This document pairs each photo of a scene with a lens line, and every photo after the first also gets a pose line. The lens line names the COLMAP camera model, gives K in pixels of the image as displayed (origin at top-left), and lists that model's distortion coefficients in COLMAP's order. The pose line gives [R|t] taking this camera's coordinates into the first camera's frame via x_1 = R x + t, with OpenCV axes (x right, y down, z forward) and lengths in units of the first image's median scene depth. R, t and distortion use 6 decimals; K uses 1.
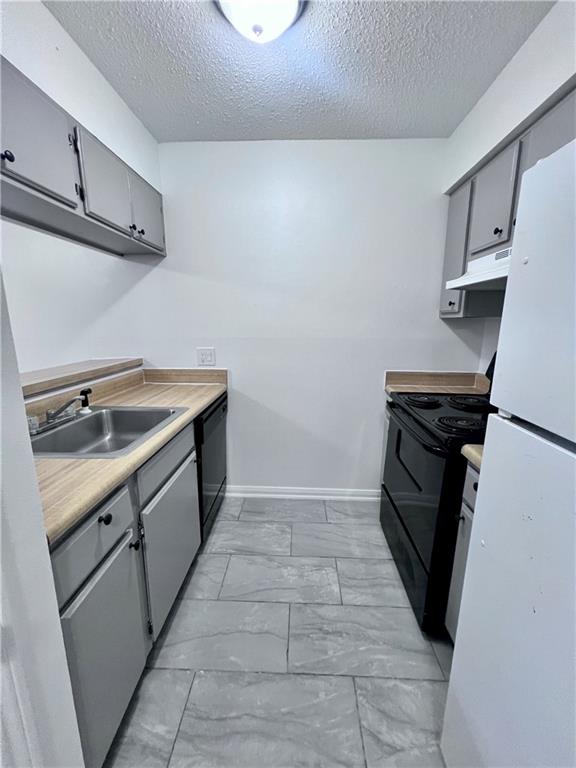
lens RADIAL K [[308.6, 0, 289.9], [0, 308.6, 384.3], [0, 0, 1]] dist [0.002993, 0.000332]
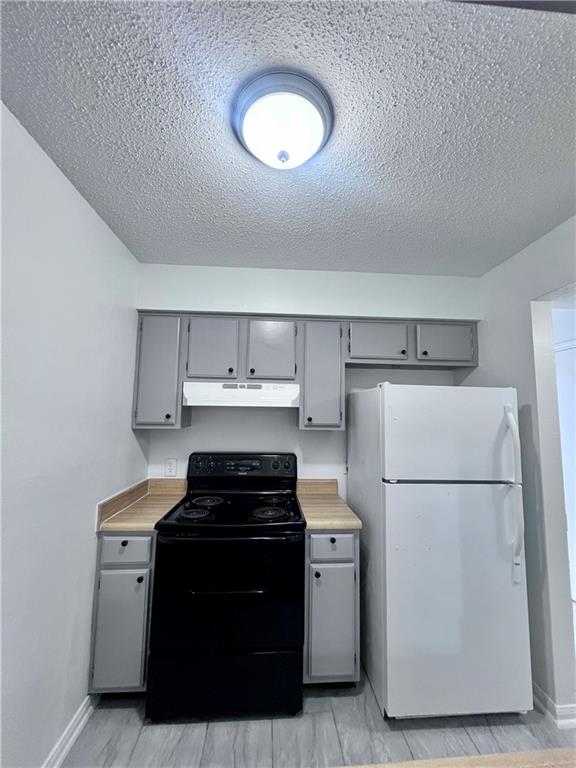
lens RADIAL K [[307.9, 0, 290.6], [0, 307.9, 383.5], [0, 0, 1]] dist [-0.002045, -0.000164]
pose [[-0.115756, 0.088062, 0.989366, -0.683249], [0.184432, 0.980646, -0.065707, -0.268878], [-0.976005, 0.174865, -0.129757, 0.851542]]
